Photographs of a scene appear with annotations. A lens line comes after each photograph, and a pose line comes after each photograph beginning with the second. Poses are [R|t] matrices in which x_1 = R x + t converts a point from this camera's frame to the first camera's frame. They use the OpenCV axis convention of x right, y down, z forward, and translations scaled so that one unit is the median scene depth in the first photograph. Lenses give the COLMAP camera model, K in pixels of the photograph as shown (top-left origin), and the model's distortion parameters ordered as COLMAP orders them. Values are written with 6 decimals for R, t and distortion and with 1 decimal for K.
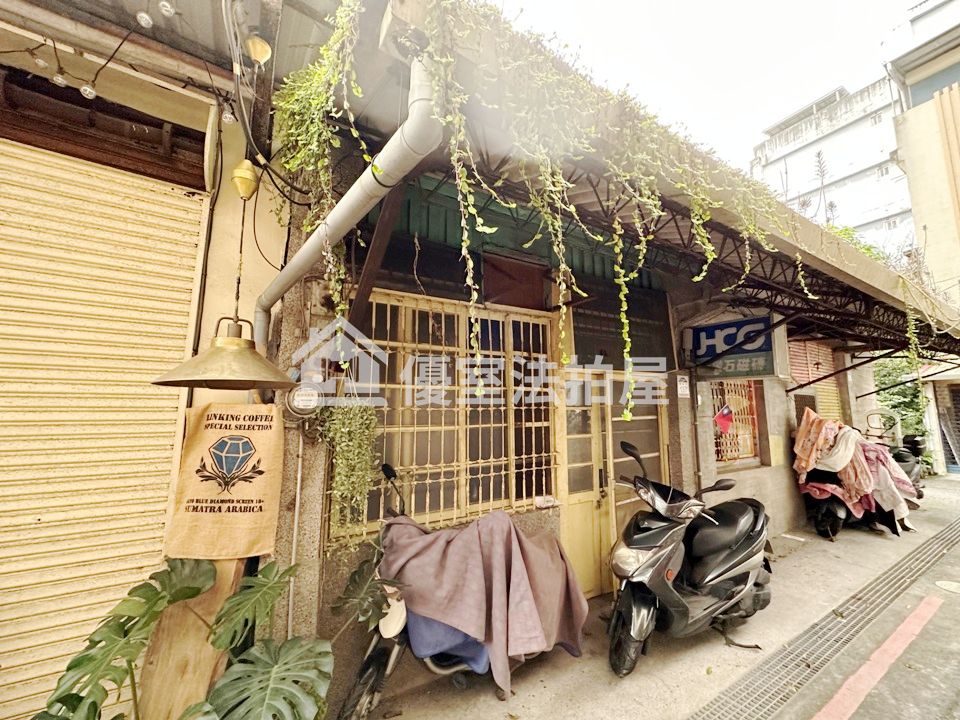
lens RADIAL K [[381.4, 0, 479.3], [0, 381.4, 361.3], [0, 0, 1]] dist [-0.002811, 0.000860]
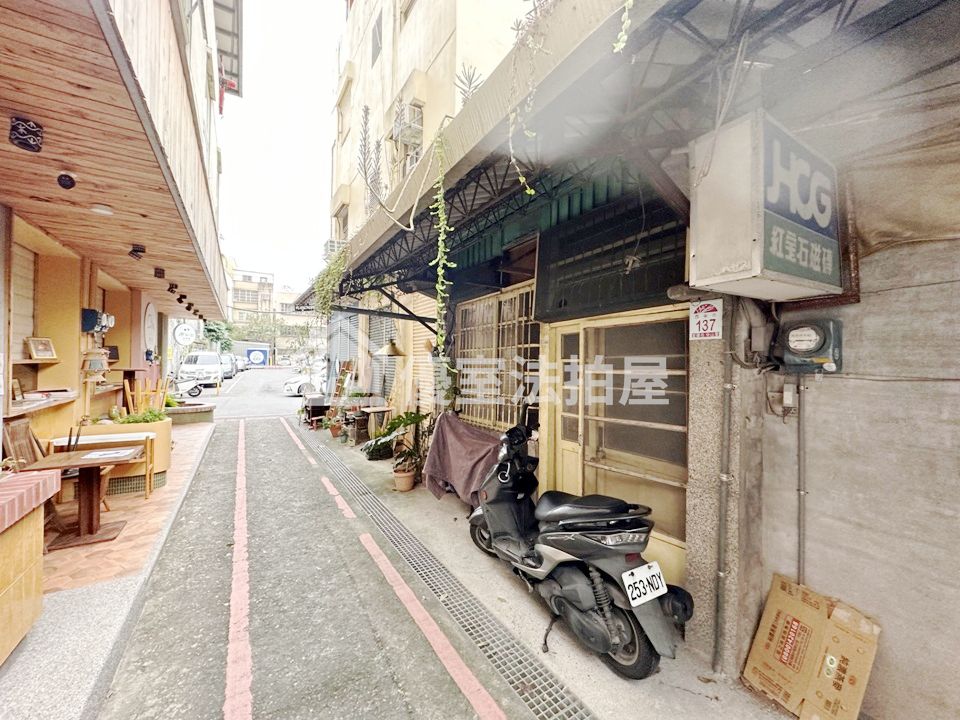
lens RADIAL K [[381.4, 0, 479.8], [0, 381.4, 361.6], [0, 0, 1]] dist [-0.002811, 0.000860]
pose [[0.003123, -0.007761, -0.999965, 1.566530], [0.121465, 0.992569, -0.007324, 0.129826], [0.992591, -0.121437, 0.004043, 0.938047]]
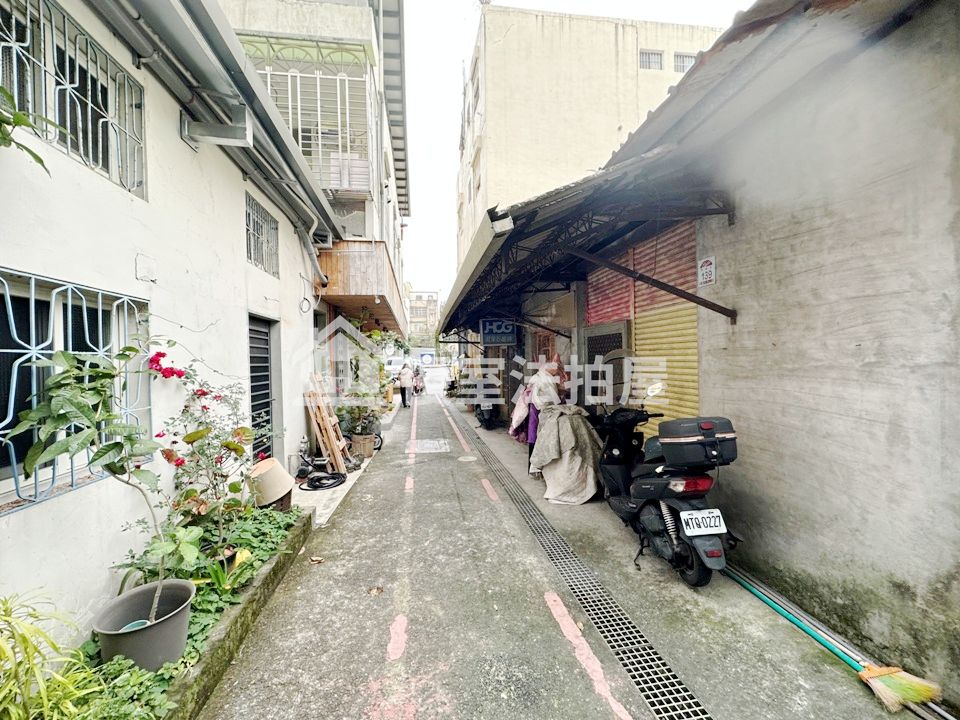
lens RADIAL K [[381.4, 0, 478.6], [0, 381.4, 363.0], [0, 0, 1]] dist [-0.002811, 0.000860]
pose [[-0.387996, 0.009199, -0.921615, 3.958944], [0.140767, 0.988810, -0.049392, 0.347333], [0.910848, -0.148897, -0.384949, 2.474328]]
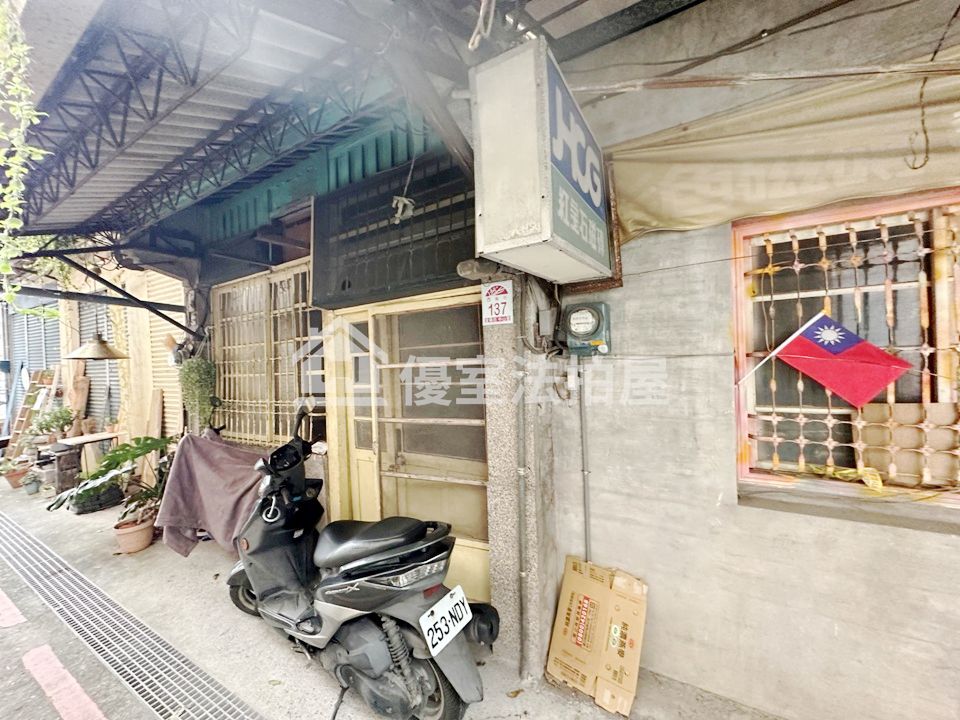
lens RADIAL K [[381.4, 0, 479.4], [0, 381.4, 360.4], [0, 0, 1]] dist [-0.002811, 0.000860]
pose [[0.465702, -0.010539, -0.884879, 1.402305], [0.154878, 0.985467, 0.069773, 0.147145], [0.871283, -0.169542, 0.460566, 1.035257]]
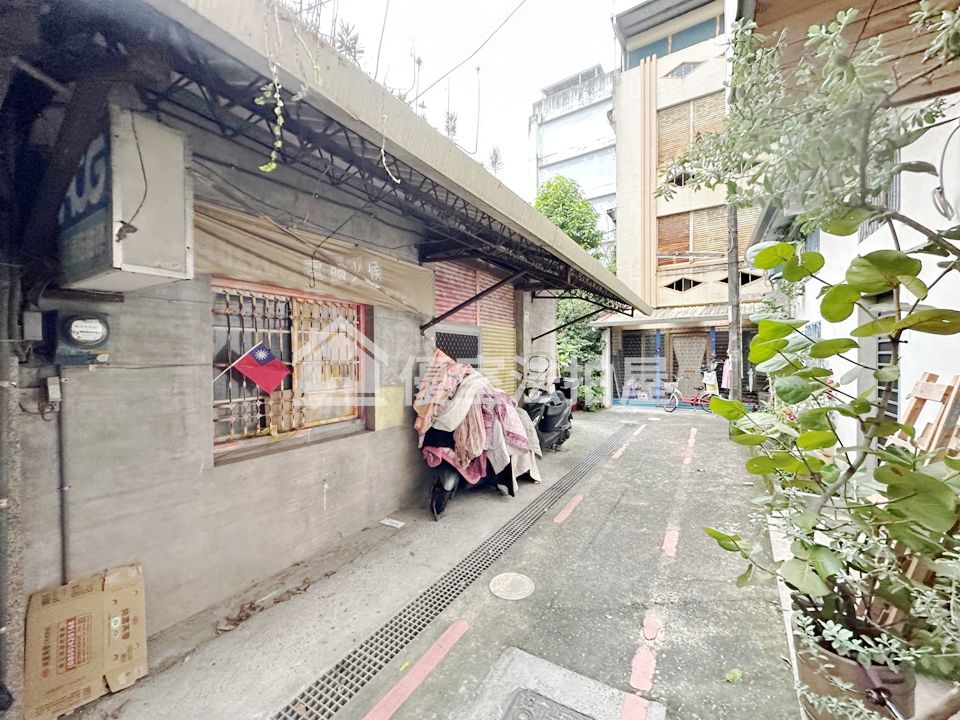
lens RADIAL K [[381.4, 0, 479.2], [0, 381.4, 361.3], [0, 0, 1]] dist [-0.002811, 0.000860]
pose [[0.890858, -0.015577, 0.454014, 1.197273], [-0.049290, 0.990197, 0.130689, 0.084904], [-0.451599, -0.138803, 0.881358, 0.583371]]
